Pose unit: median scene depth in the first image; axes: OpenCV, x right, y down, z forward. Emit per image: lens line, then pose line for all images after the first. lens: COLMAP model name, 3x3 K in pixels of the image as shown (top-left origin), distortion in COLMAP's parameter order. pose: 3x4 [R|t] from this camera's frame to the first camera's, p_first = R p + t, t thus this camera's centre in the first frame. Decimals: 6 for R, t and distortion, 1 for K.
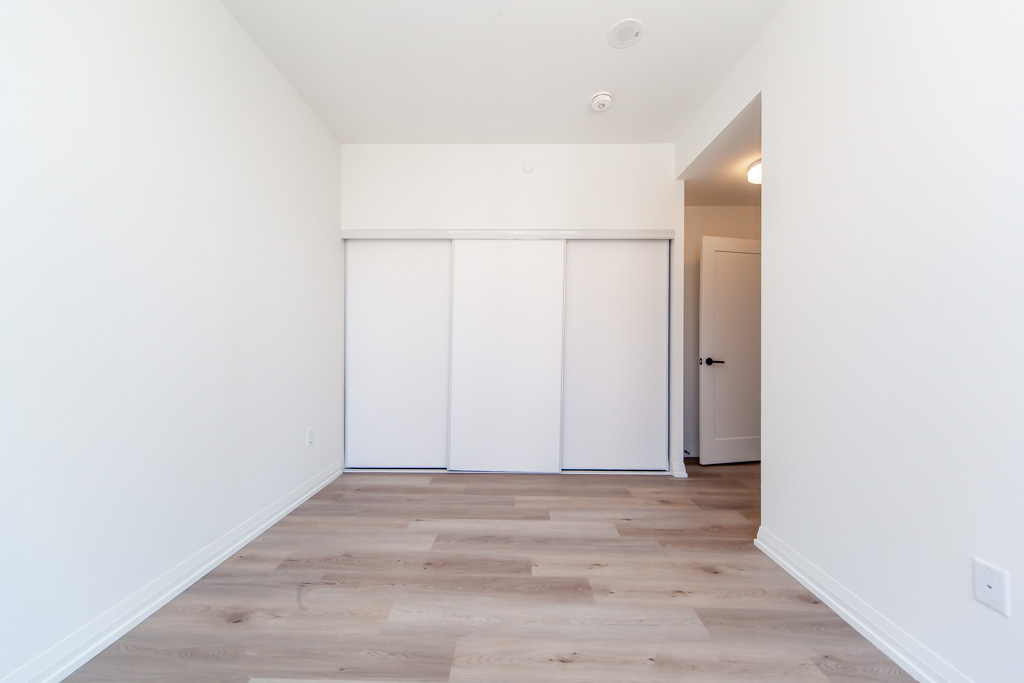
lens RADIAL K [[364.8, 0, 511.7], [0, 364.8, 326.4], [0, 0, 1]] dist [-0.000253, 0.000059]
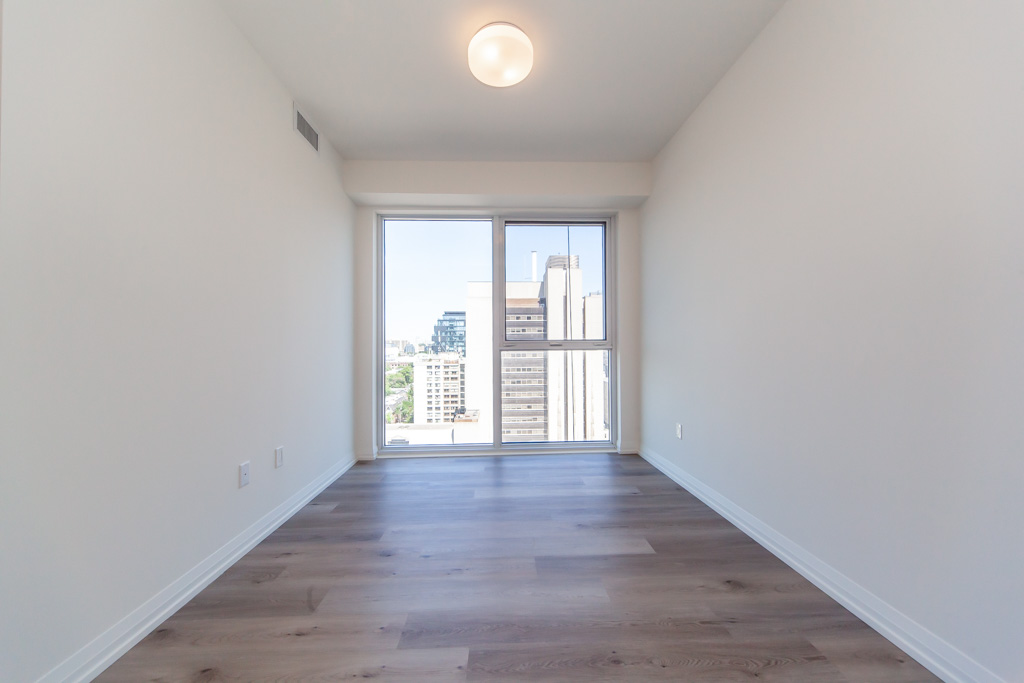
lens RADIAL K [[360.2, 0, 512.1], [0, 360.2, 343.9], [0, 0, 1]] dist [0.000782, 0.000080]
pose [[-0.998435, 0.002558, -0.055862, 0.006864], [0.005985, 0.998103, -0.061274, 0.089211], [0.055599, -0.061513, -0.996557, 1.738950]]
